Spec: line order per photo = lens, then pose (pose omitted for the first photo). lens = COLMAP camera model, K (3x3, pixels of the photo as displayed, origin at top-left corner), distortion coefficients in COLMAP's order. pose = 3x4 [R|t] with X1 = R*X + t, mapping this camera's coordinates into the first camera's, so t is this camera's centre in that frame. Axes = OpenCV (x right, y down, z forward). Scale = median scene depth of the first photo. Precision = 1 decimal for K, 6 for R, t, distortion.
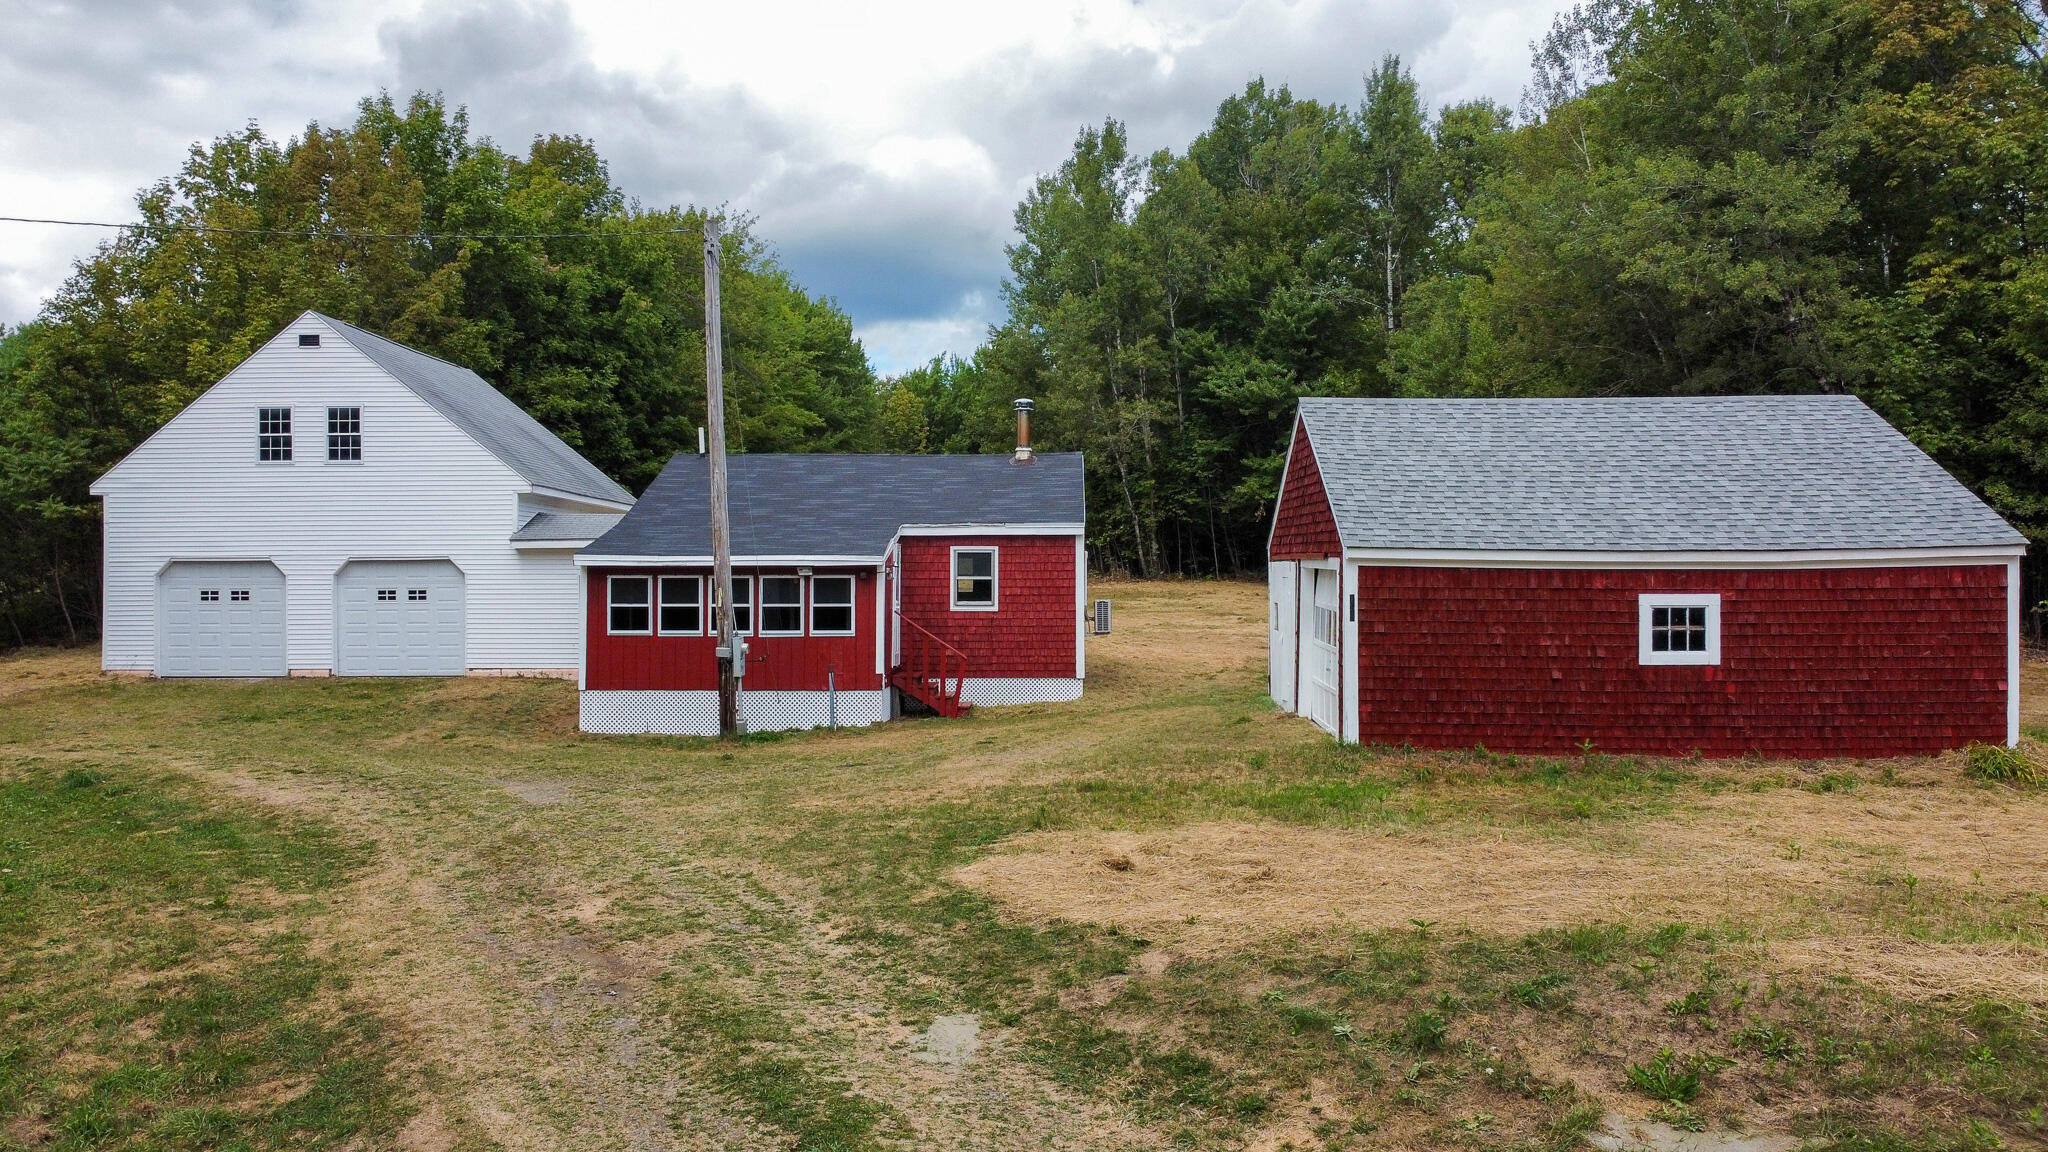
lens RADIAL K [[1573.8, 0, 1027.1], [0, 1573.8, 576.4], [0, 0, 1]] dist [0.001552, 0.000343]
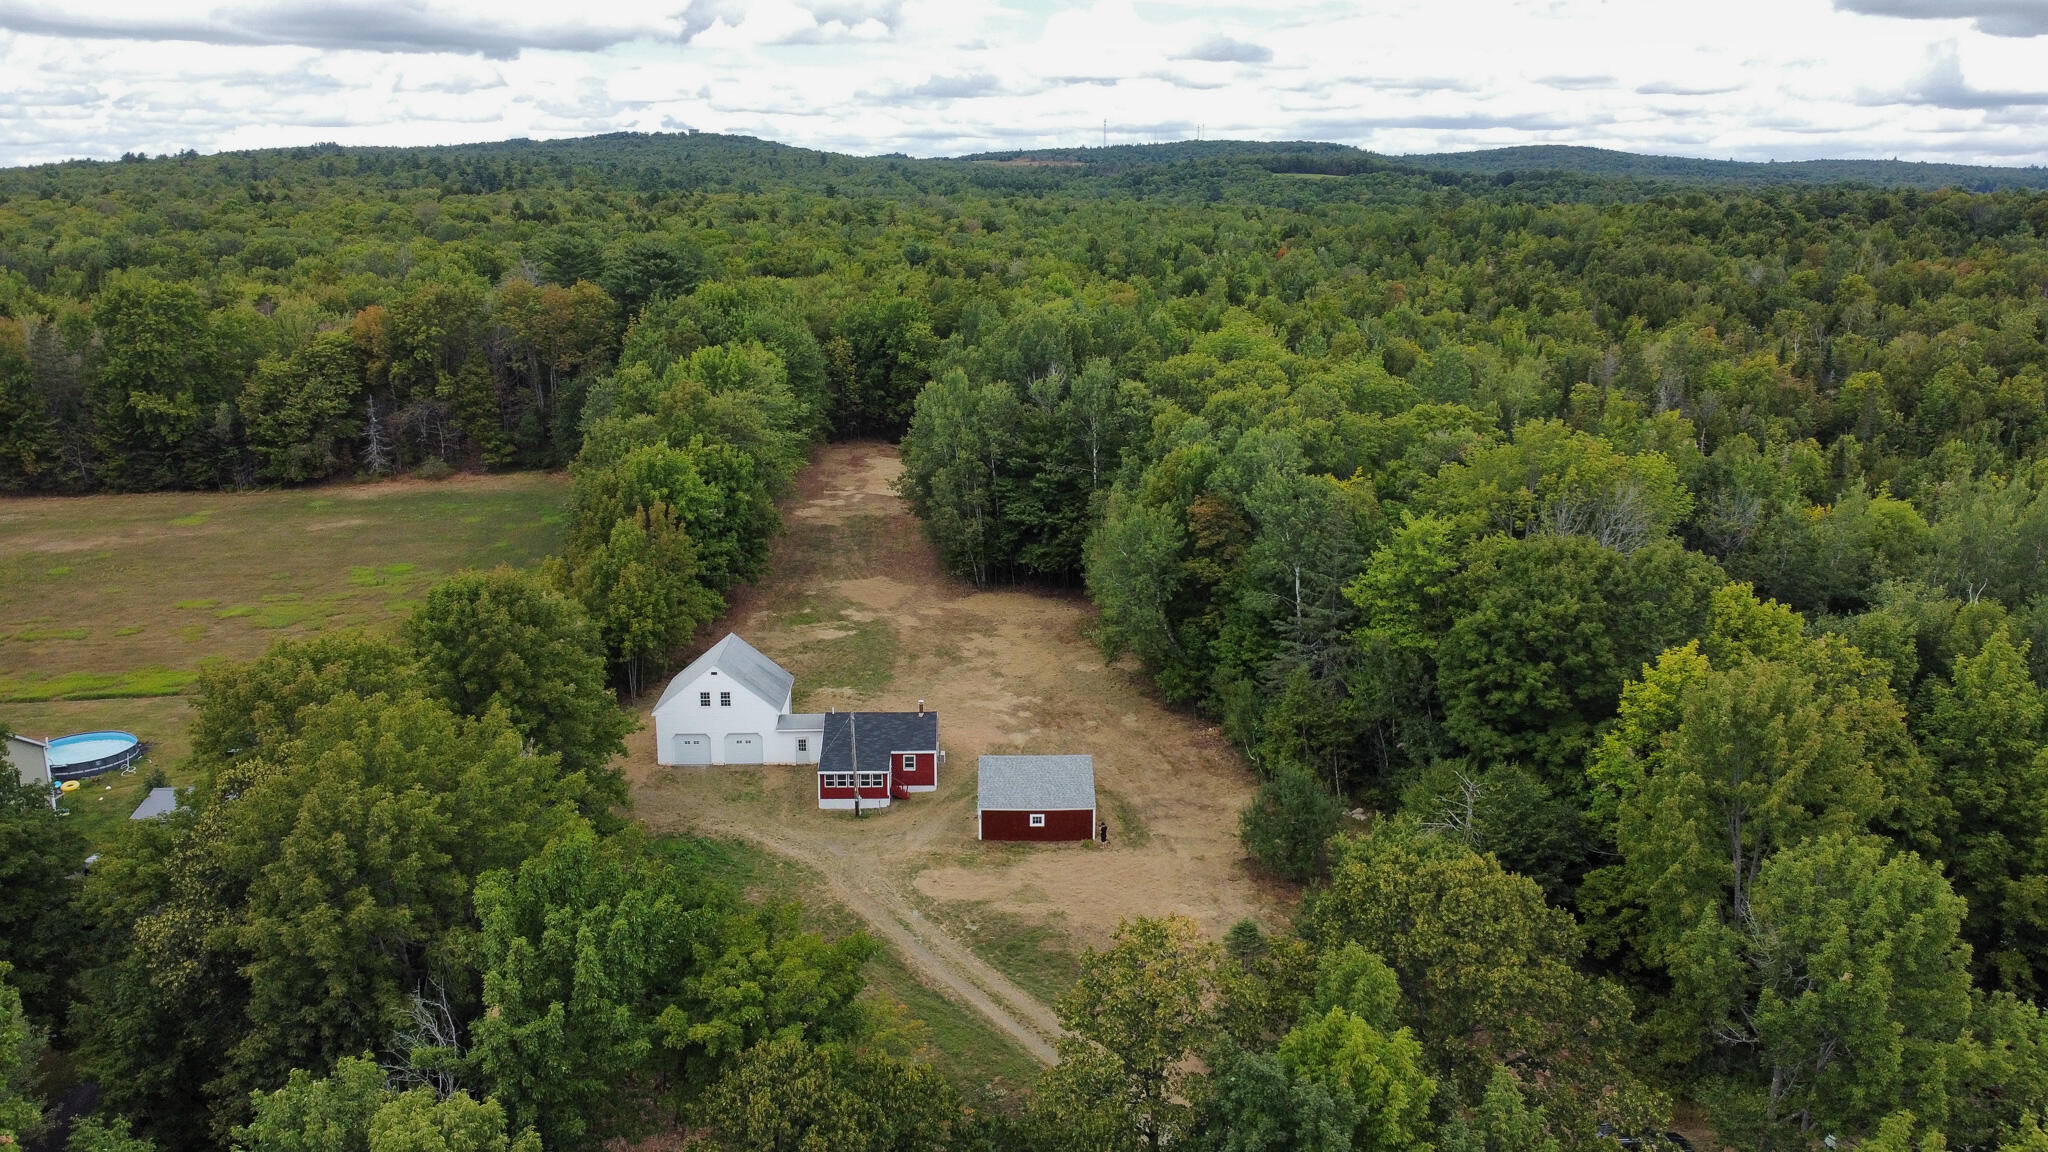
lens RADIAL K [[1610.3, 0, 1024.0], [0, 1610.3, 576.0], [0, 0, 1]] dist [0.002753, -0.010059]
pose [[0.998185, -0.010511, 0.059299, 0.017003], [-0.004654, 0.968244, 0.249962, -1.255290], [-0.060044, -0.249784, 0.966438, -2.429061]]
